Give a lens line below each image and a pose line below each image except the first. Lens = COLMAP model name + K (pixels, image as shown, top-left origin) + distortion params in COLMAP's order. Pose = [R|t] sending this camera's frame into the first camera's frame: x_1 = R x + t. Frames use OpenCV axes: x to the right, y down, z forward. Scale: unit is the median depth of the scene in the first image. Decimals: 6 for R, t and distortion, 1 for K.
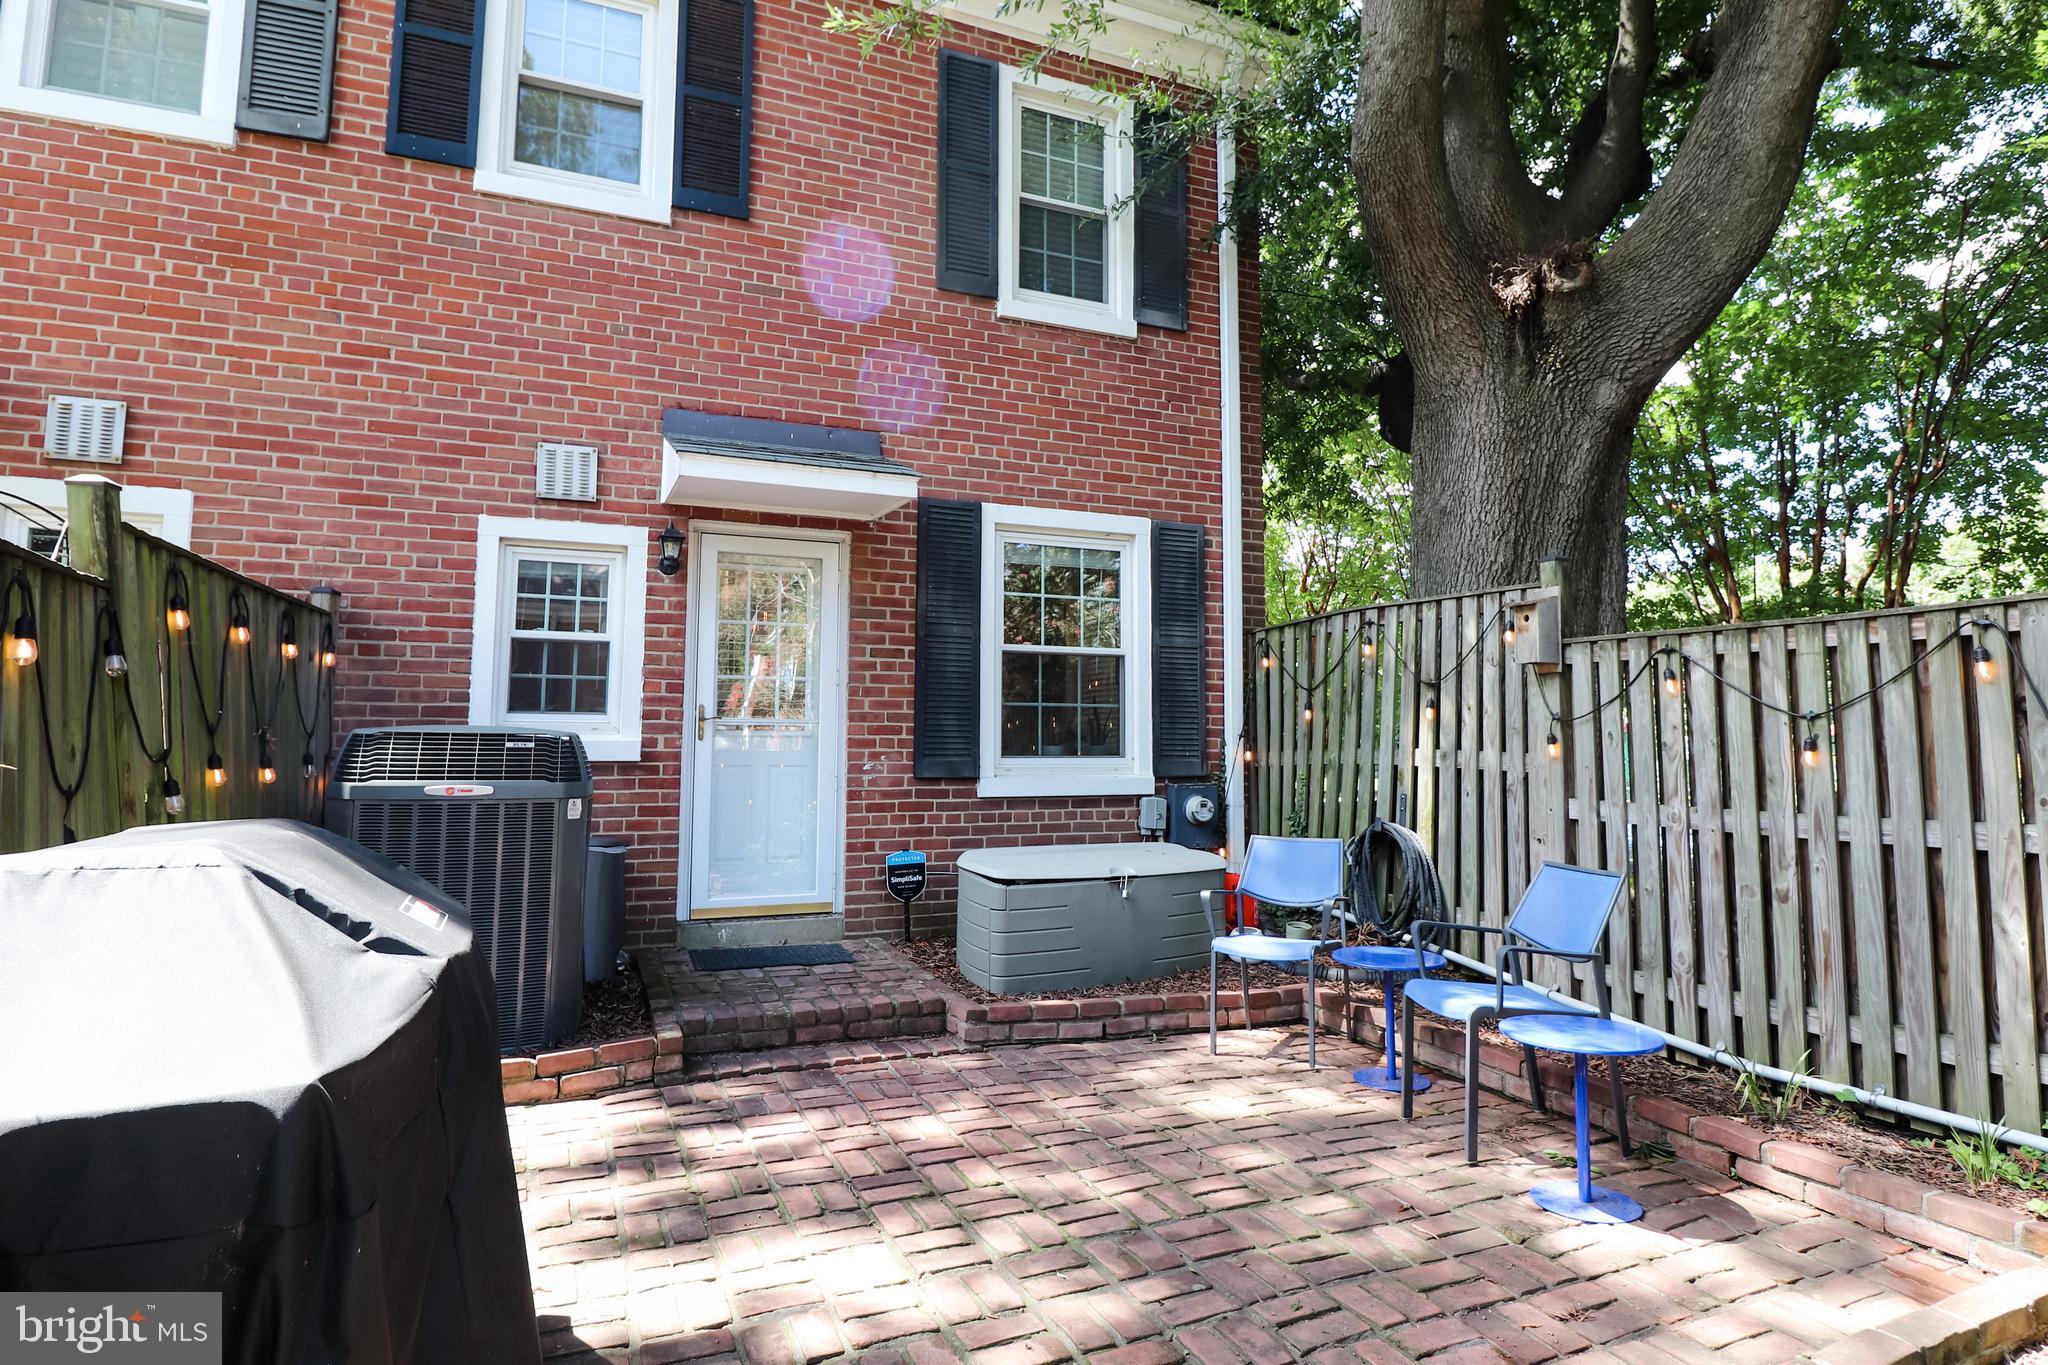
lens RADIAL K [[1221.3, 0, 1021.2], [0, 1221.3, 628.5], [0, 0, 1]] dist [0.001697, 0.000169]
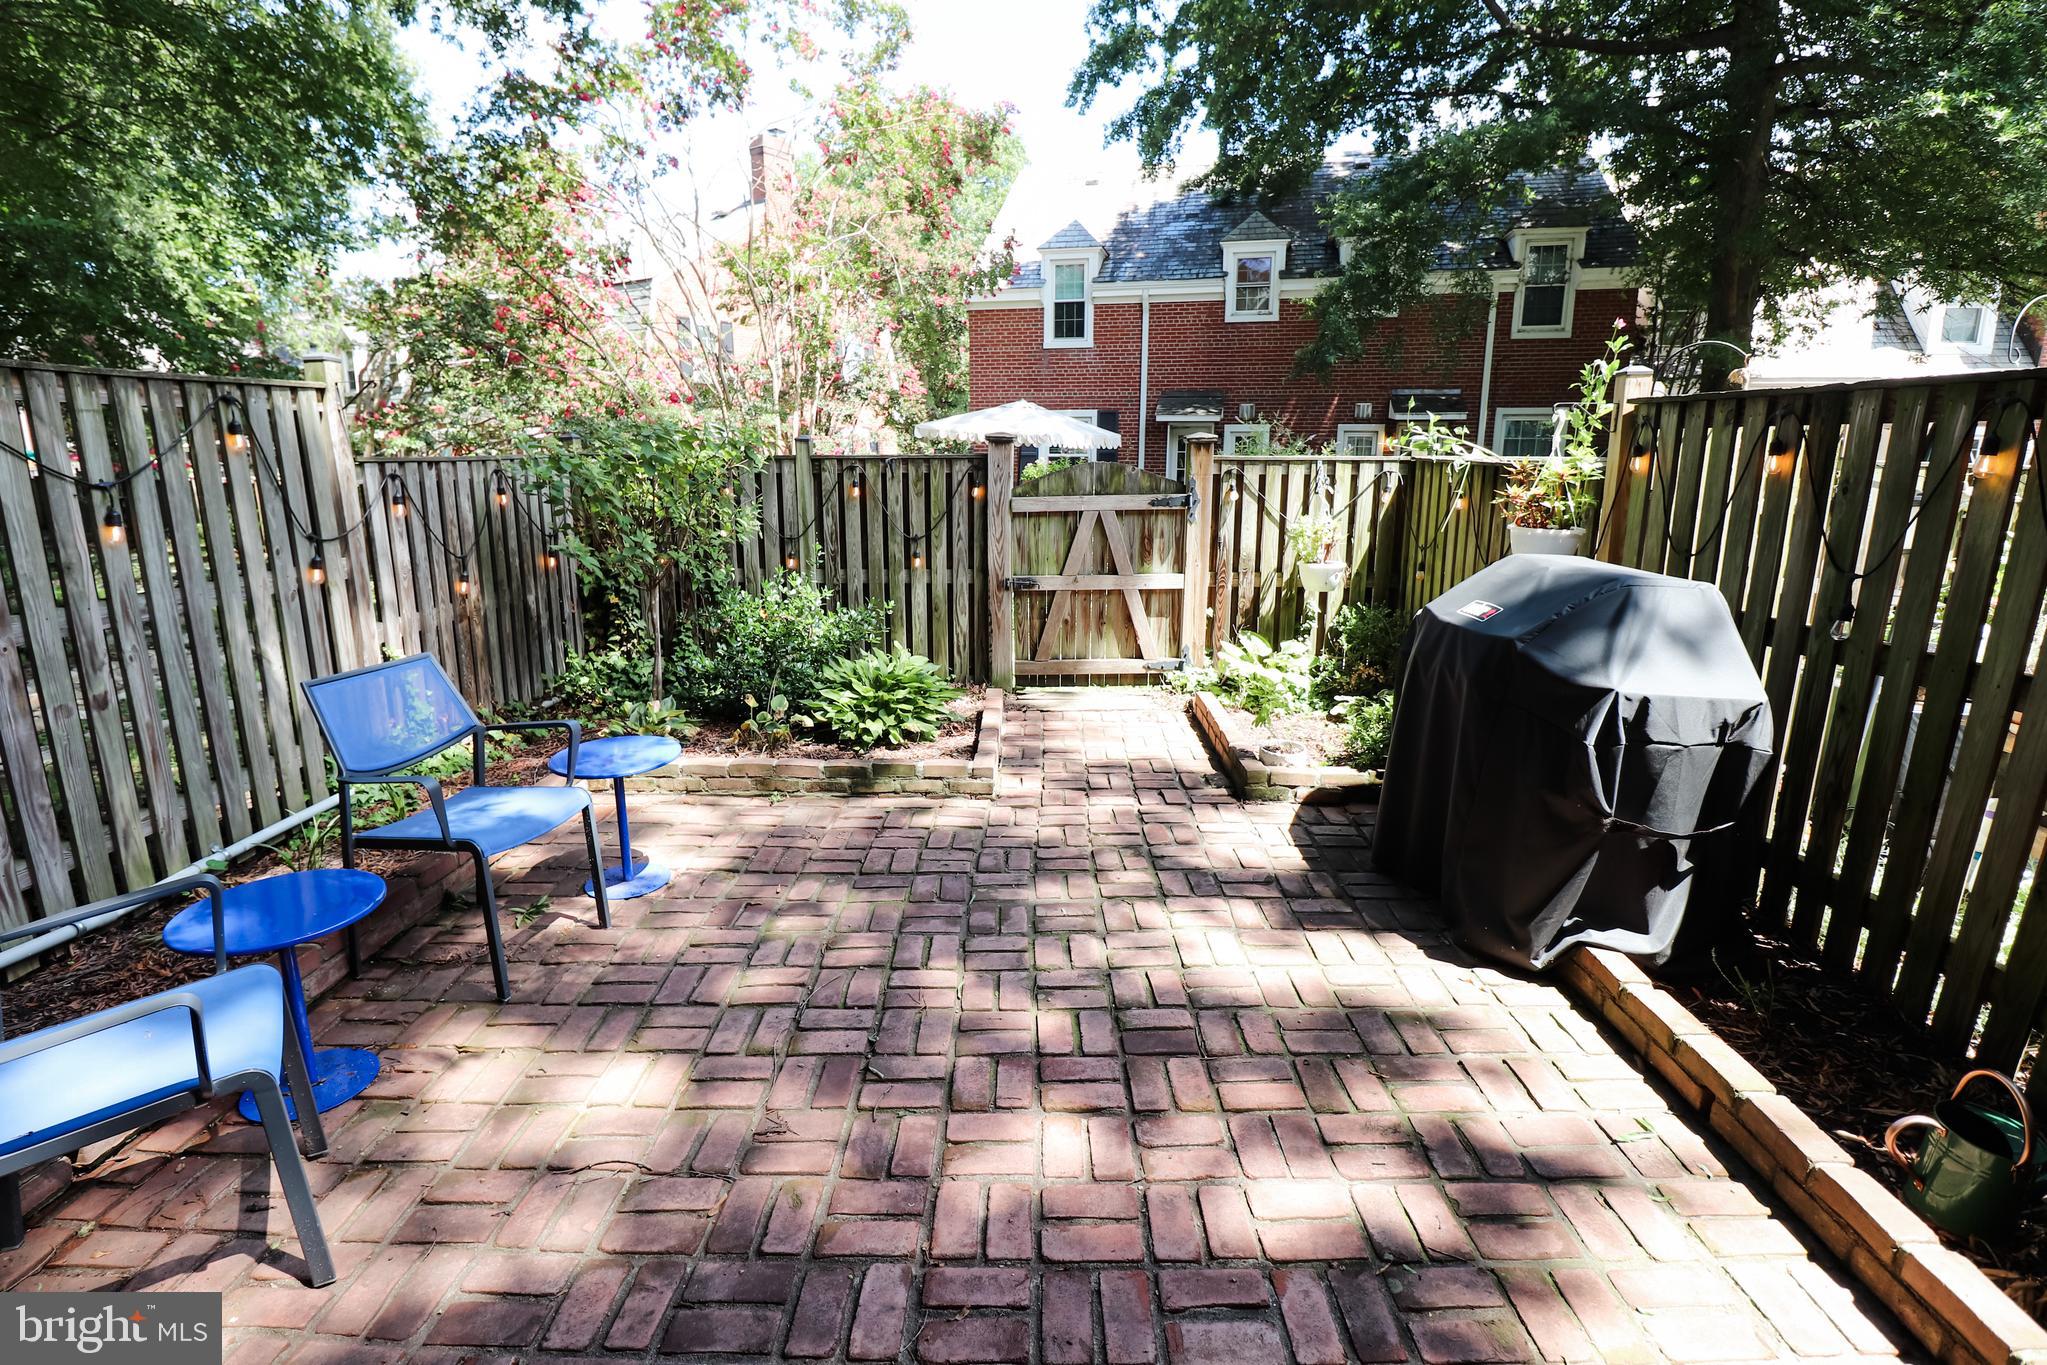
lens RADIAL K [[983.5, 0, 1009.8], [0, 983.5, 655.2], [0, 0, 1]] dist [0.017944, 0.000090]
pose [[-0.918113, -0.085424, 0.387004, -0.221956], [-0.040141, 0.991516, 0.123630, 0.077548], [-0.394281, 0.097971, -0.913753, 1.402346]]
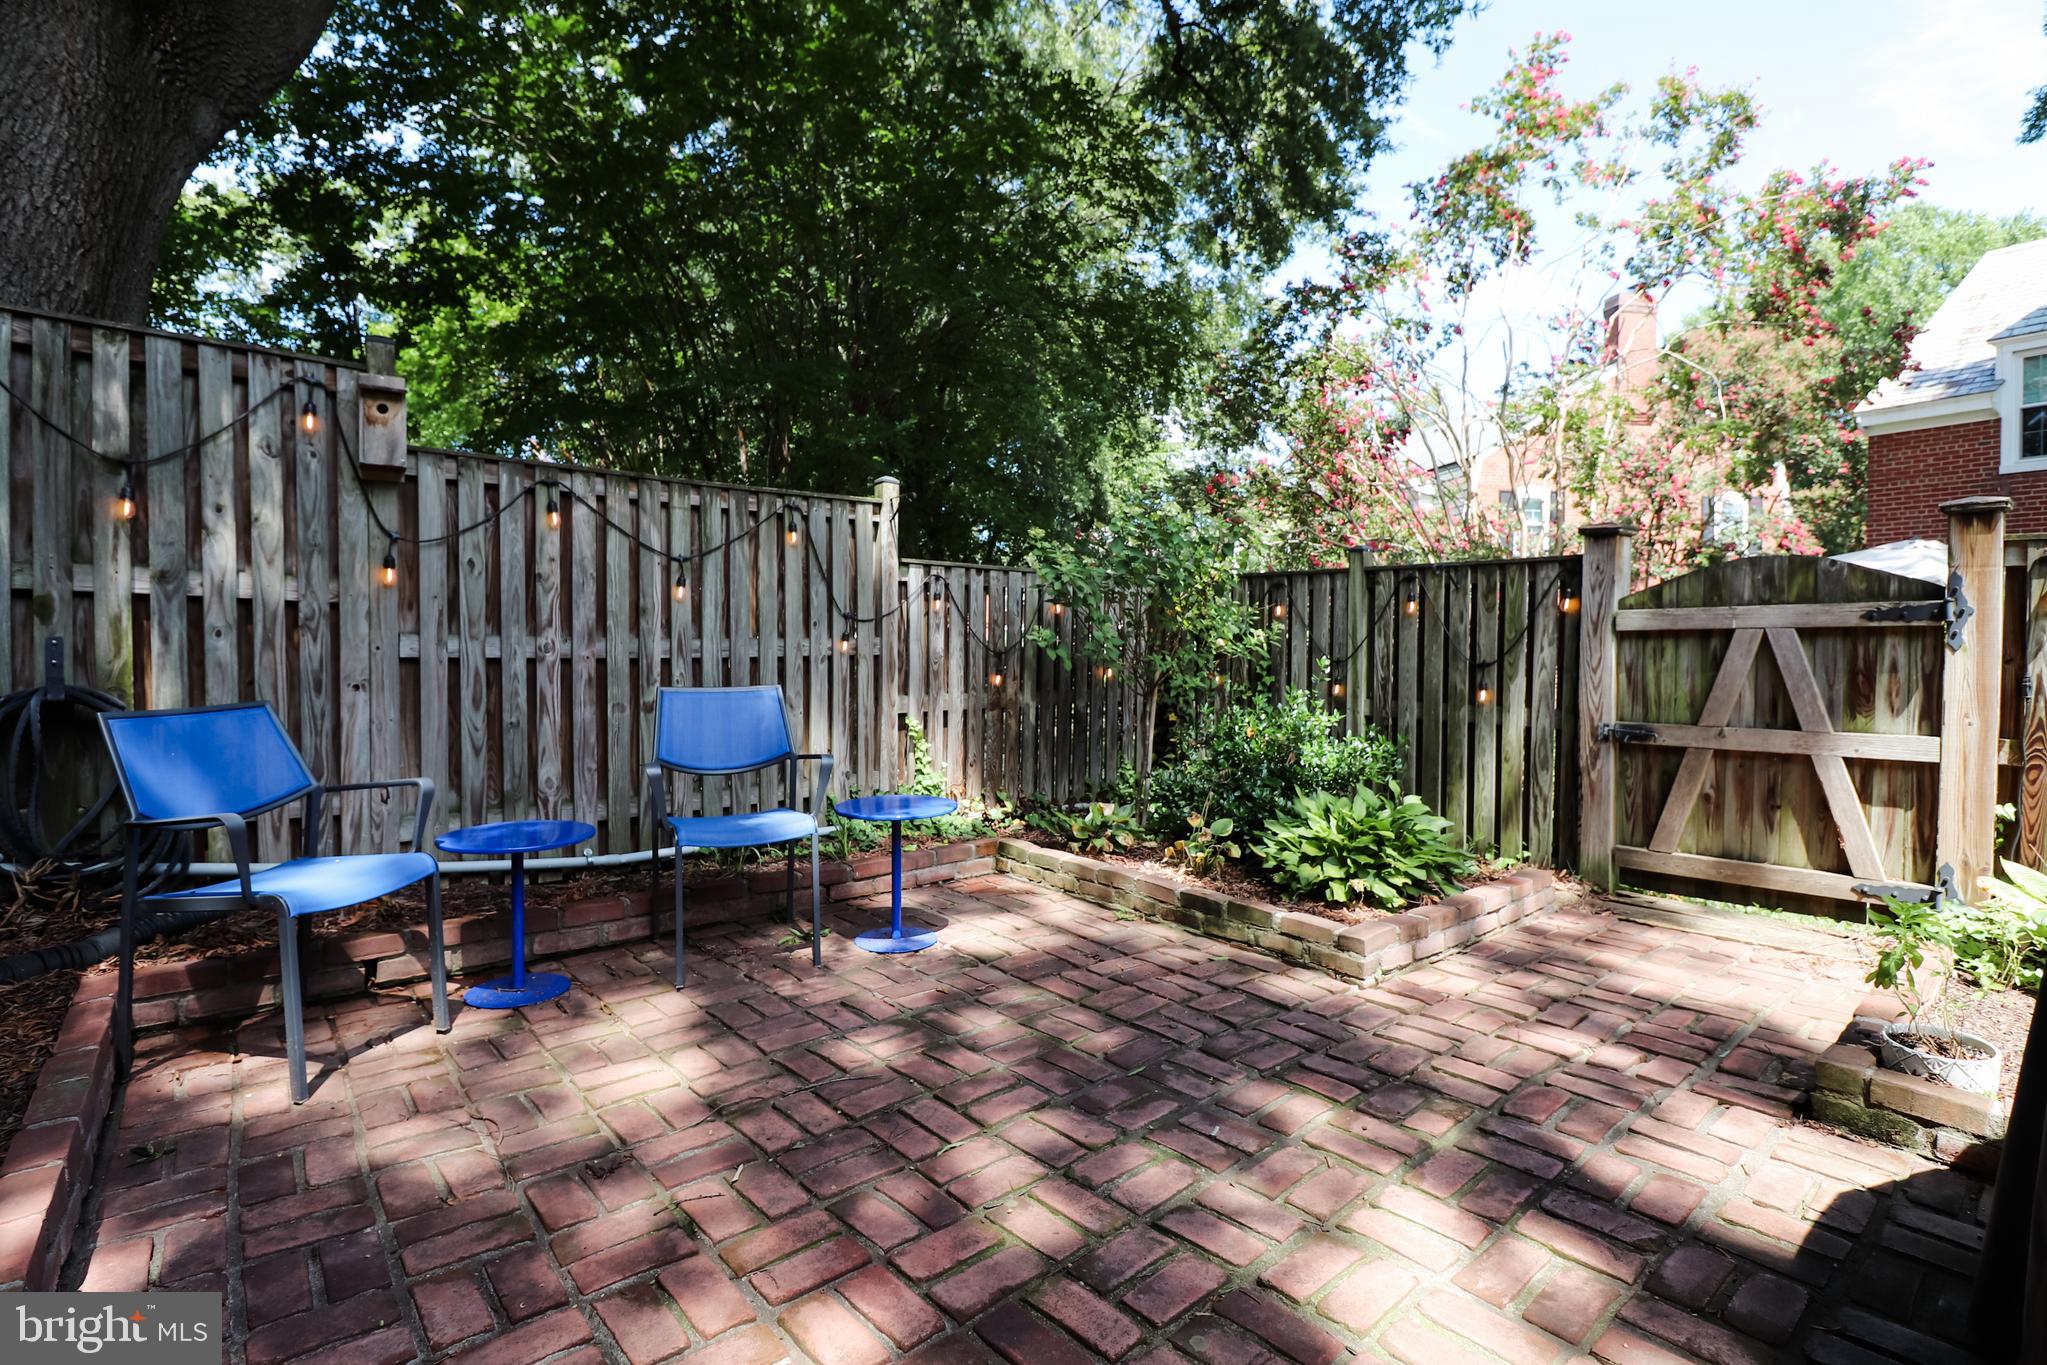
lens RADIAL K [[983.5, 0, 1009.8], [0, 983.5, 655.2], [0, 0, 1]] dist [0.017944, 0.000090]
pose [[-0.335923, -0.030745, 0.941387, -0.406406], [-0.100994, 0.994881, -0.003546, 0.138656], [-0.936459, -0.096266, -0.337309, 1.013818]]
